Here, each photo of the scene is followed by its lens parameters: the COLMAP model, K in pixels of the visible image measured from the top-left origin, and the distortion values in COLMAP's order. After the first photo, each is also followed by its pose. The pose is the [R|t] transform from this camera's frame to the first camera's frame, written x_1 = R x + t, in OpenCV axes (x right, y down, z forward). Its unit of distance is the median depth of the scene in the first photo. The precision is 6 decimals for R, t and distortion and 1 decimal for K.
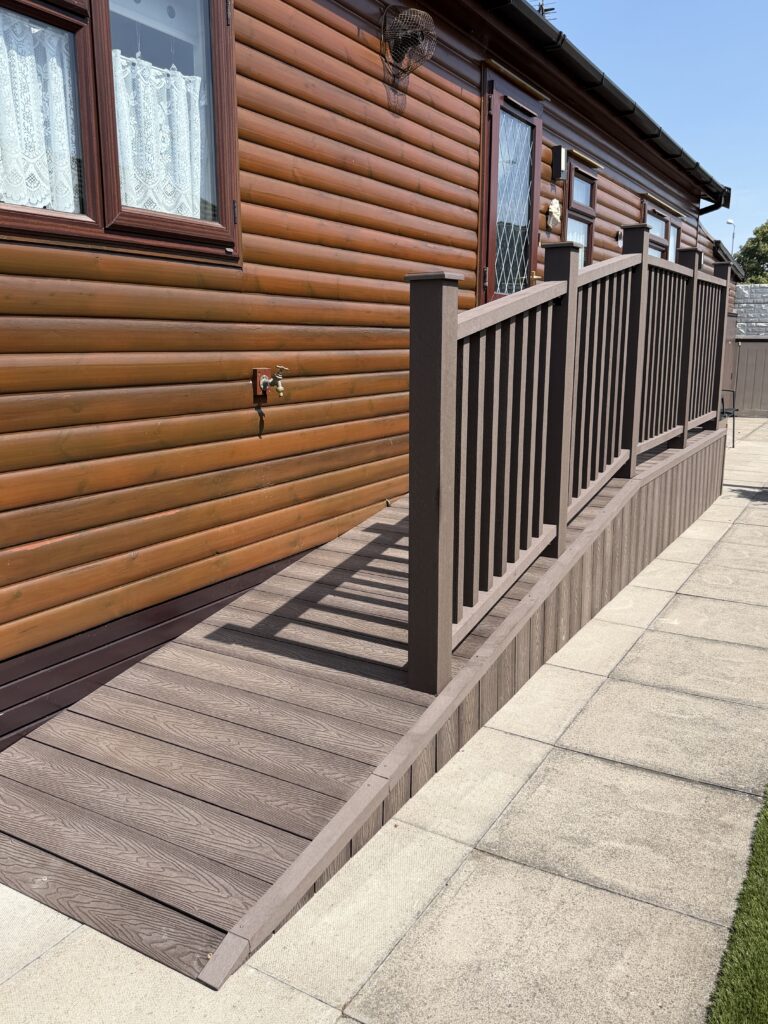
lens RADIAL K [[850.2, 0, 385.4], [0, 850.2, 515.3], [0, 0, 1]] dist [-0.001641, -0.001333]
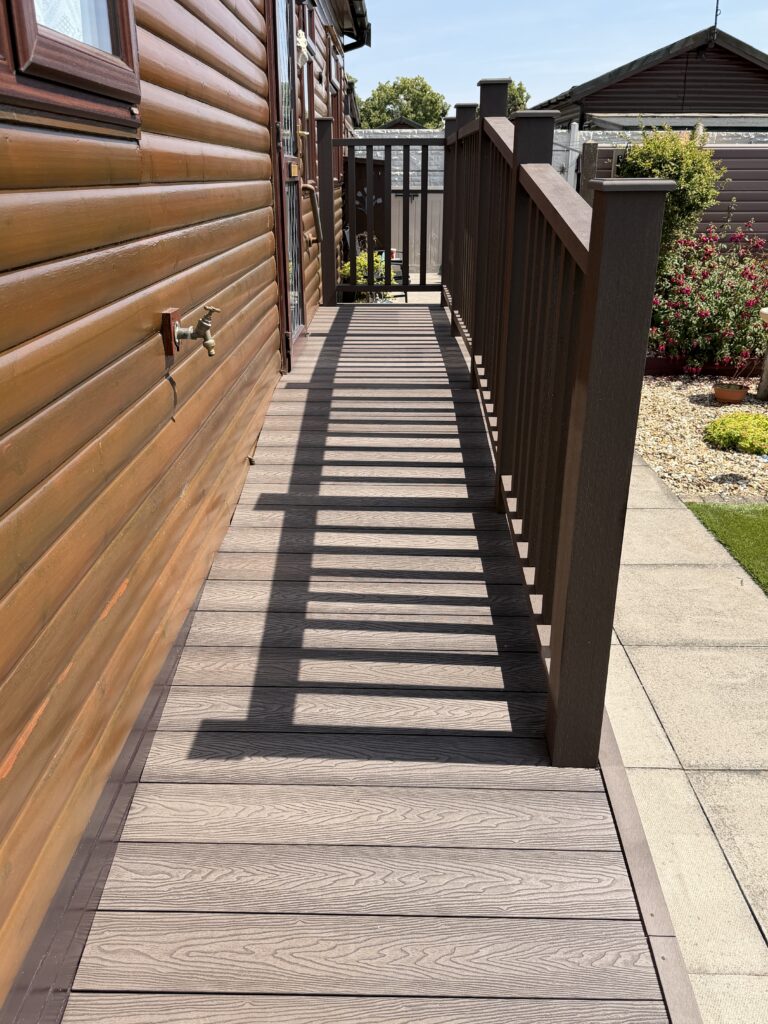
lens RADIAL K [[850.2, 0, 384.7], [0, 850.2, 506.1], [0, 0, 1]] dist [-0.001641, -0.001333]
pose [[0.866091, -0.178801, 0.466815, -0.342707], [0.098392, 0.976550, 0.191492, -0.144757], [-0.490107, -0.119919, 0.863374, 0.397585]]
